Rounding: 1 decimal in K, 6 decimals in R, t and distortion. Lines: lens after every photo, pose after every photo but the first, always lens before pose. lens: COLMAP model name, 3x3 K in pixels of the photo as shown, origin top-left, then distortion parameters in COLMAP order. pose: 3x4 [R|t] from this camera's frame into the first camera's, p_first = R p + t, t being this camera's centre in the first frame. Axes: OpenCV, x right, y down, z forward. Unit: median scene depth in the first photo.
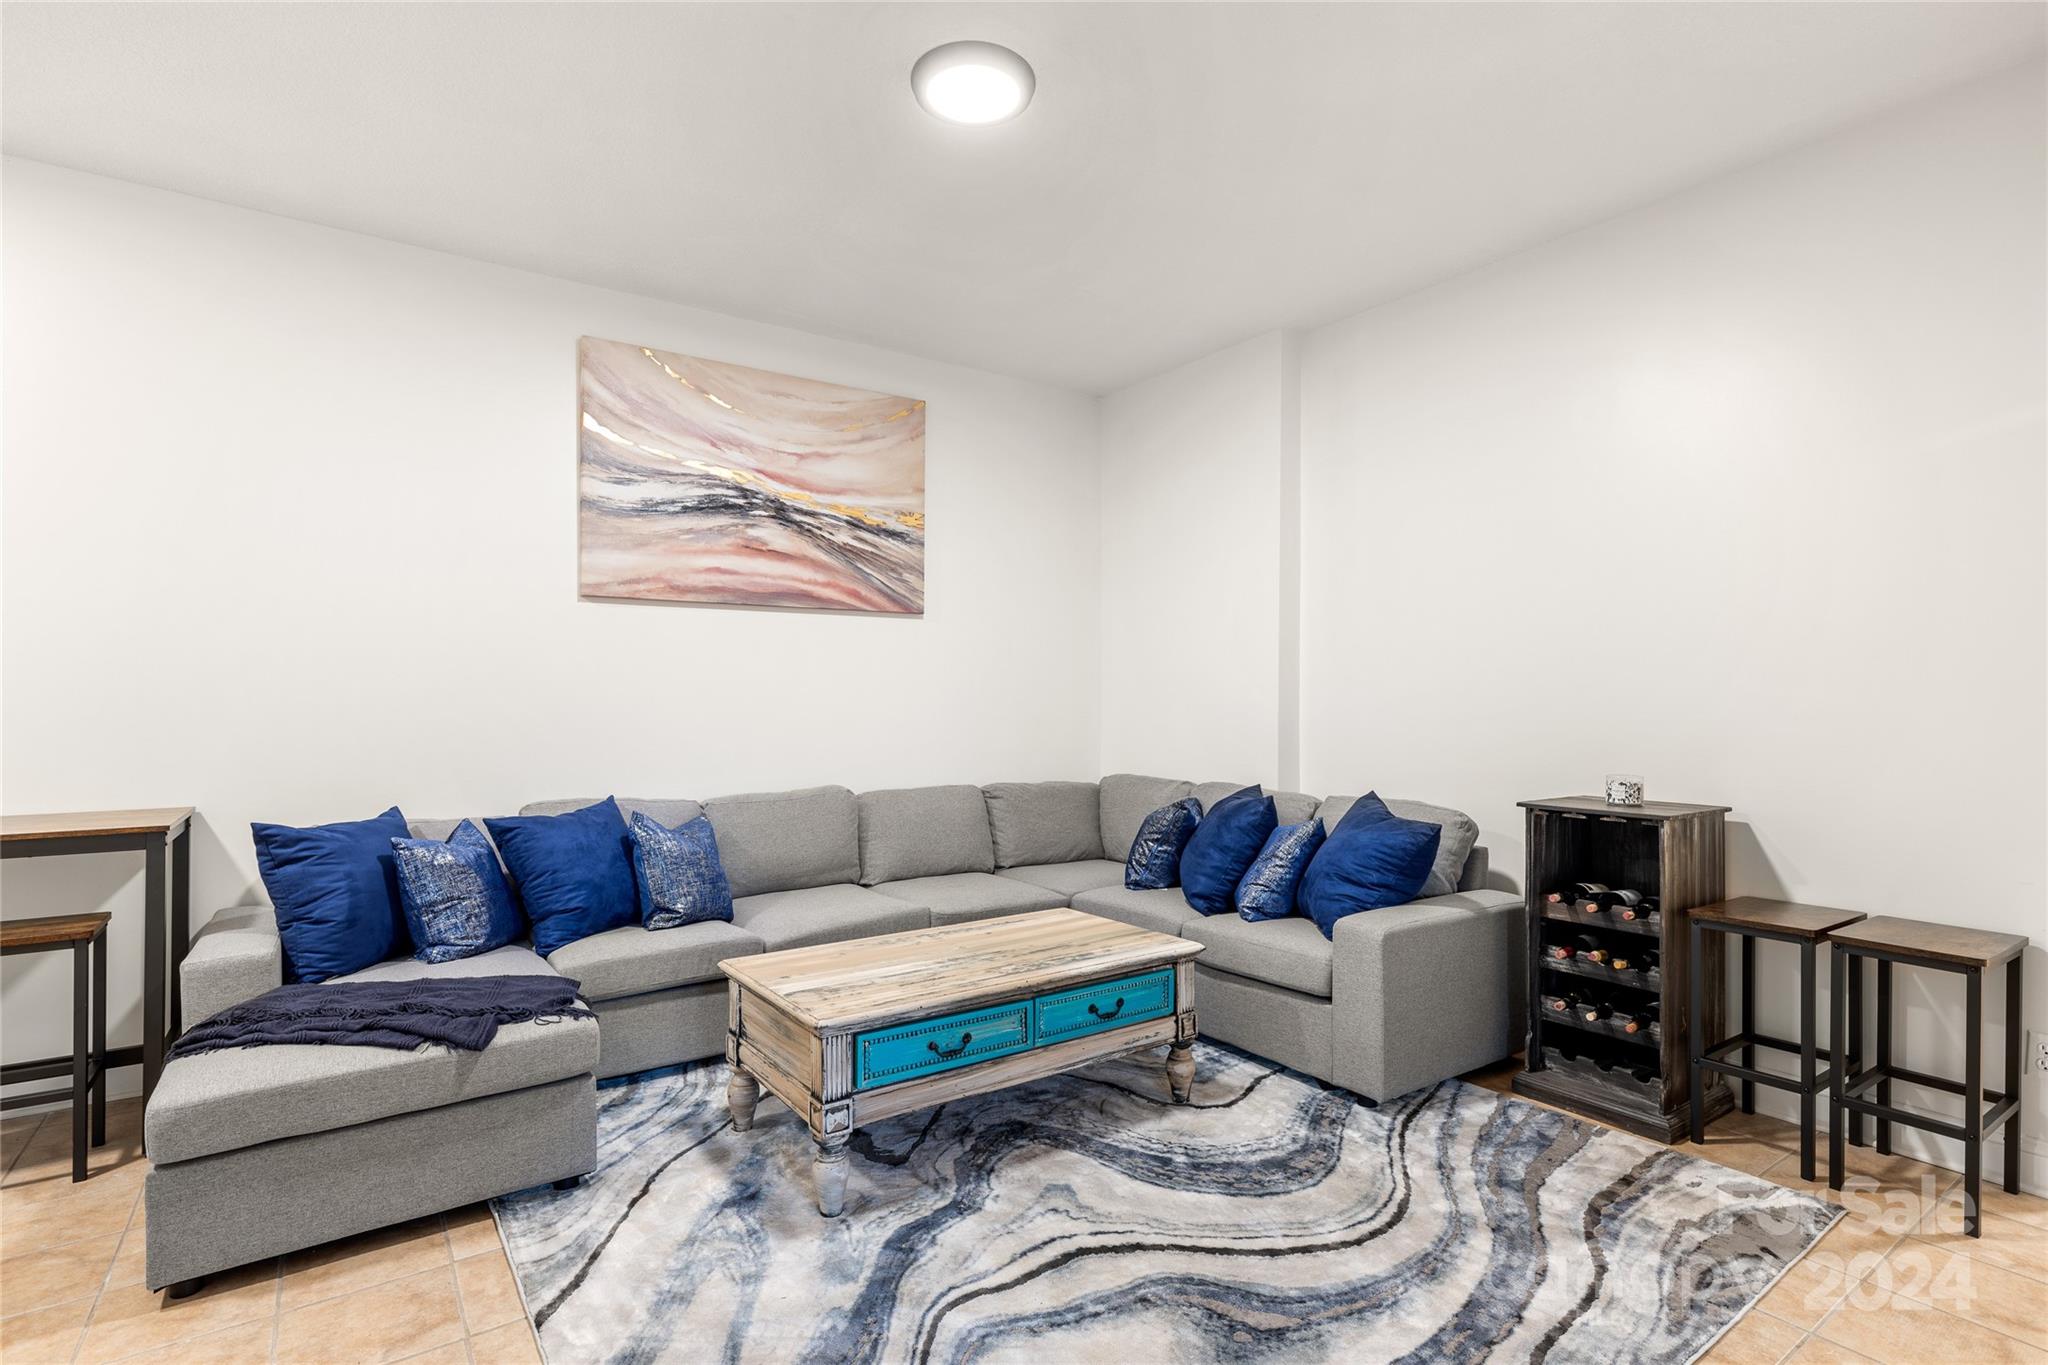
lens RADIAL K [[997.1, 0, 1032.5], [0, 997.1, 699.7], [0, 0, 1]] dist [0.002734, 0.001437]
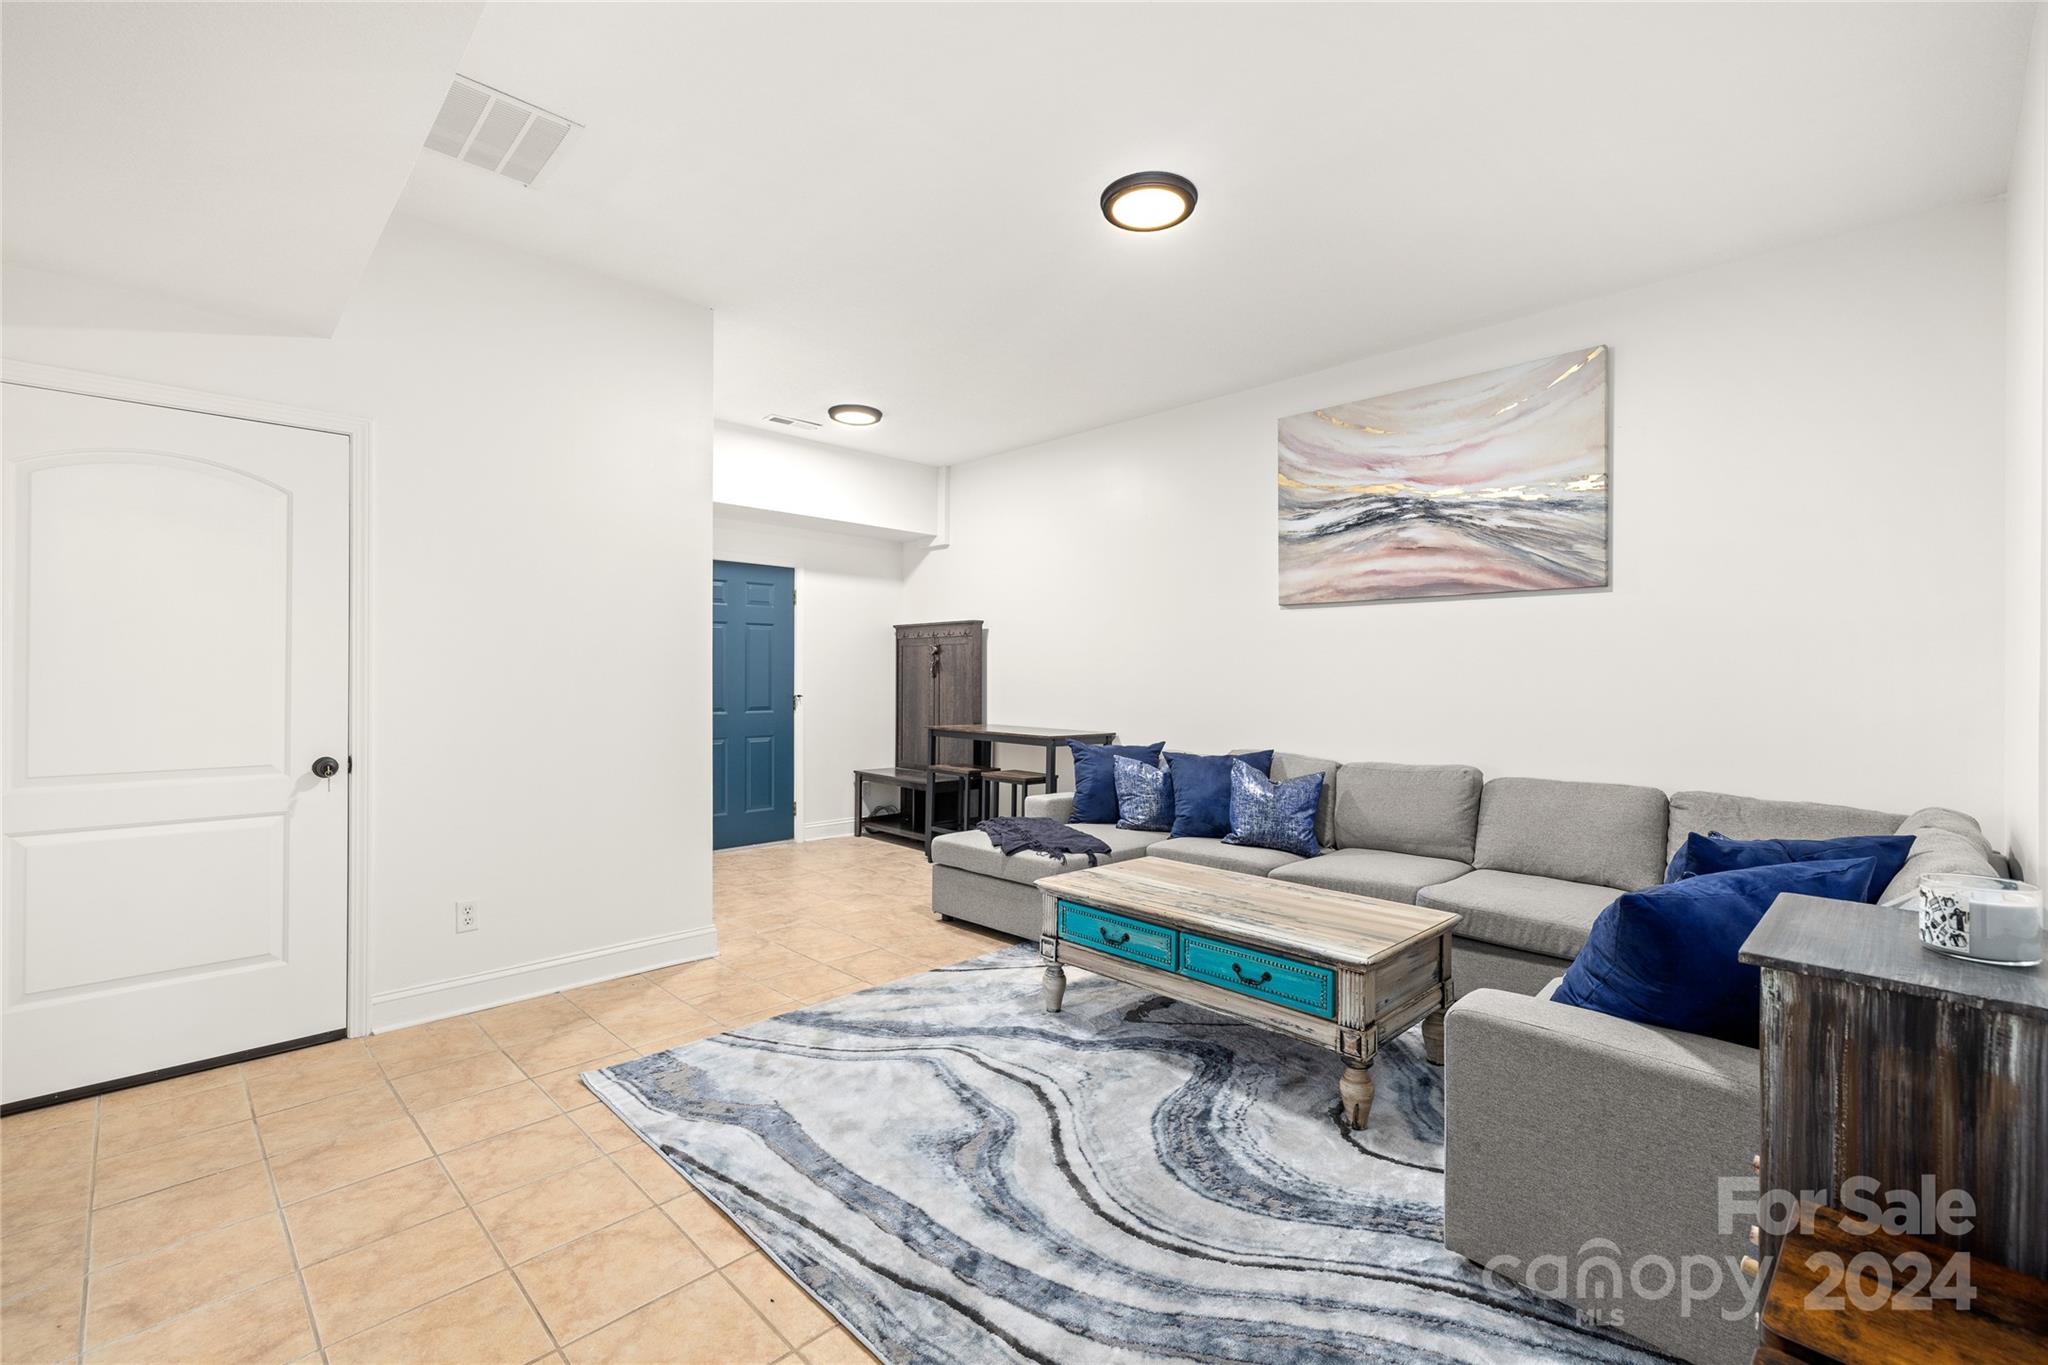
lens RADIAL K [[883.9, 0, 1026.5], [0, 883.9, 672.8], [0, 0, 1]] dist [0.014229, 0.000204]
pose [[0.161786, -0.002006, -0.986824, 0.933197], [-0.011342, 0.999928, -0.003892, -0.001774], [0.986761, 0.011823, 0.161752, 0.596858]]
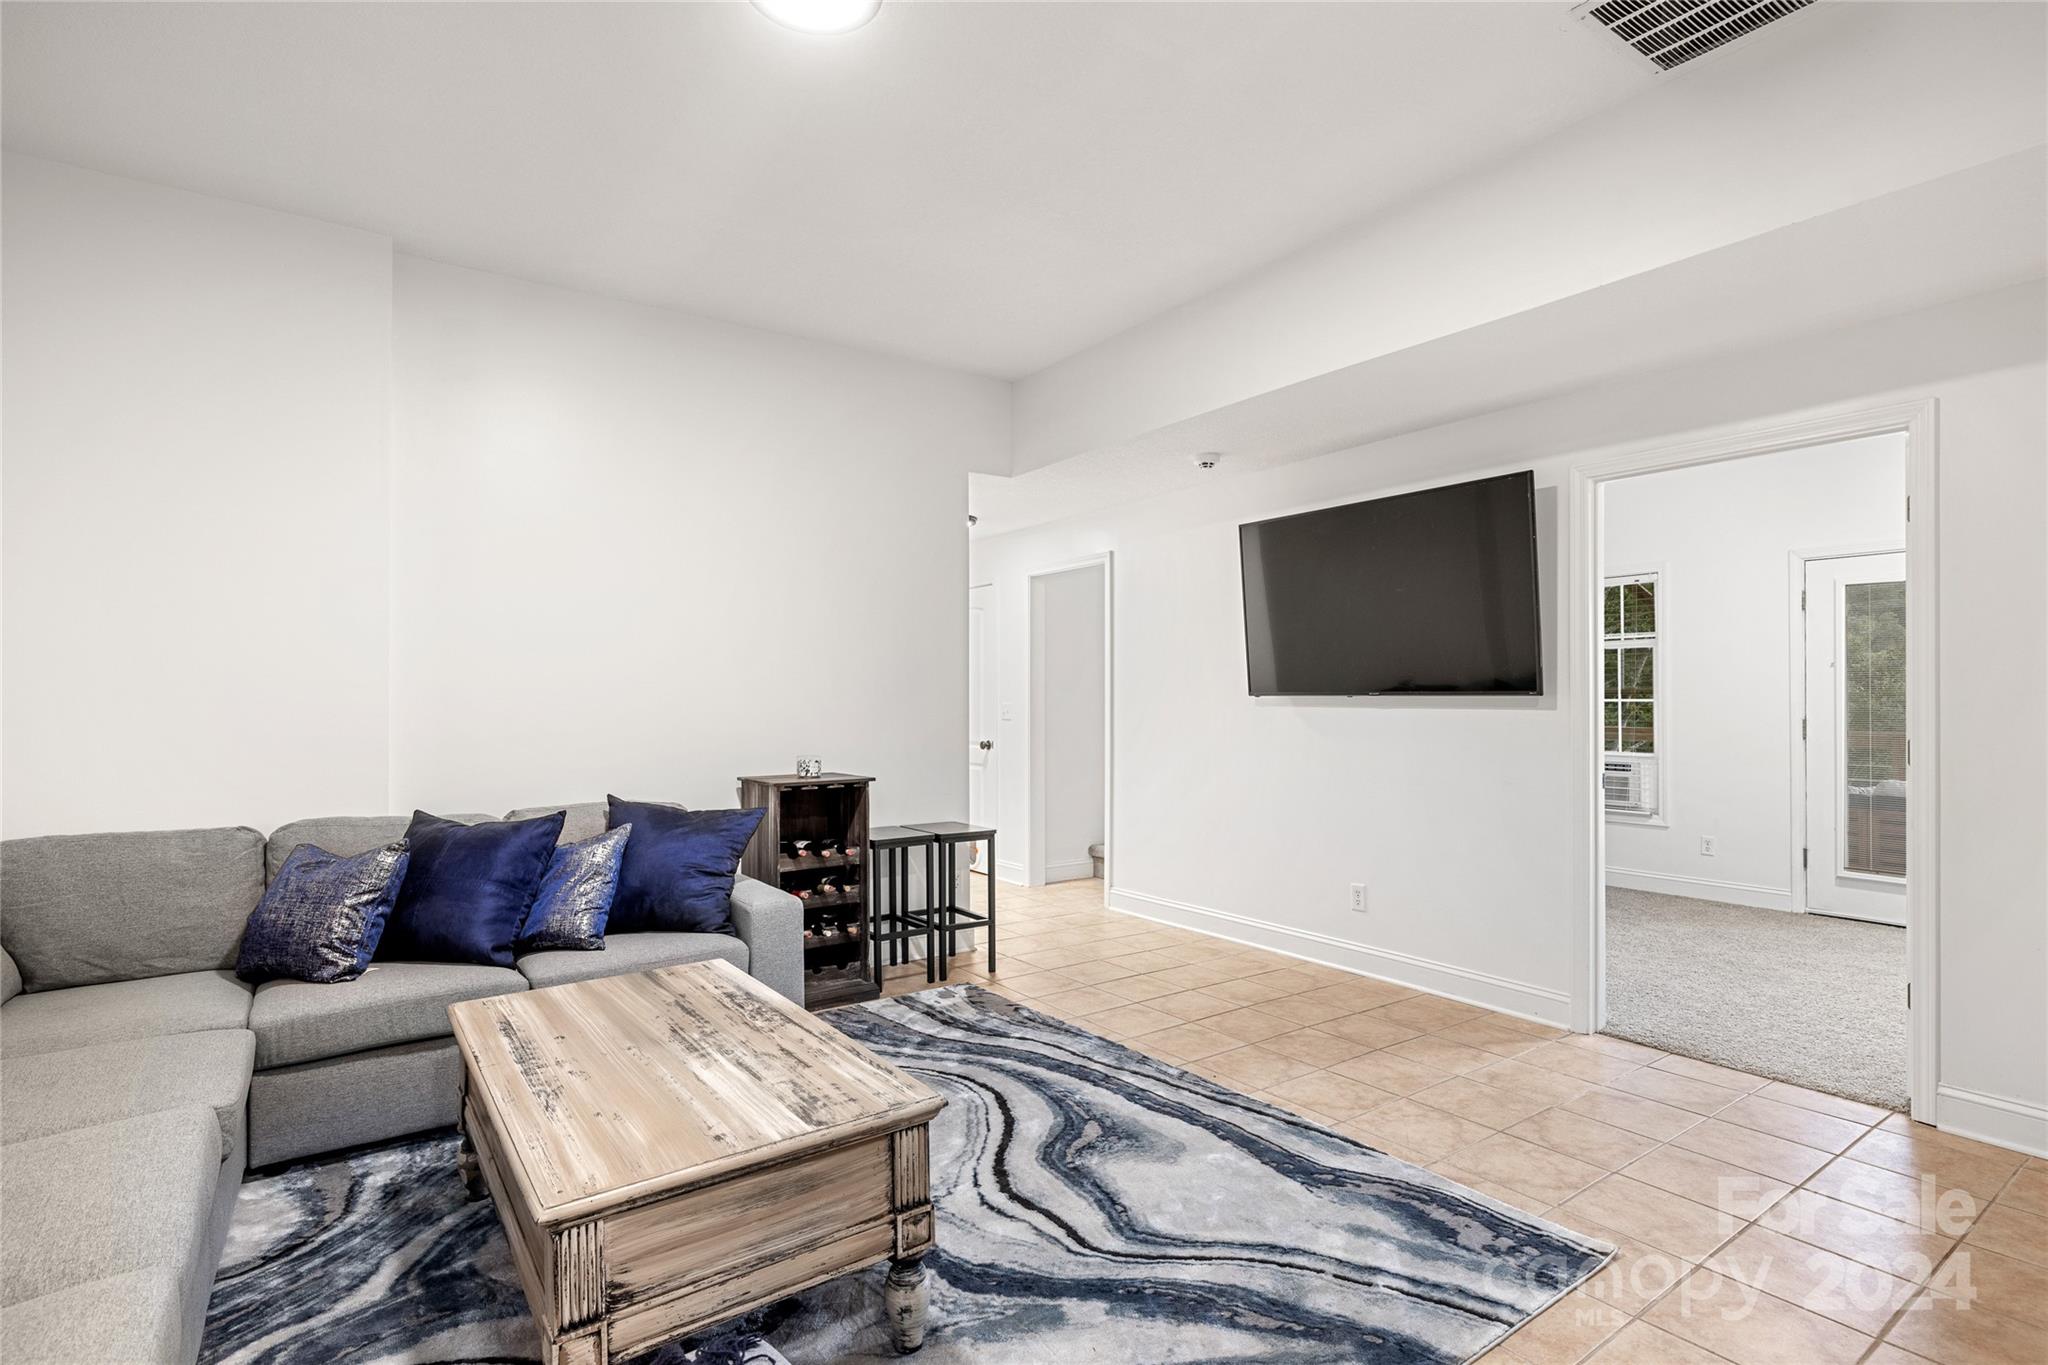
lens RADIAL K [[997.1, 0, 1035.6], [0, 997.1, 689.7], [0, 0, 1]] dist [0.002734, 0.001437]
pose [[-0.004291, 0.009214, 0.999948, -0.815270], [0.007660, 0.999929, -0.009181, 0.000394], [-0.999961, 0.007620, -0.004361, 0.733296]]
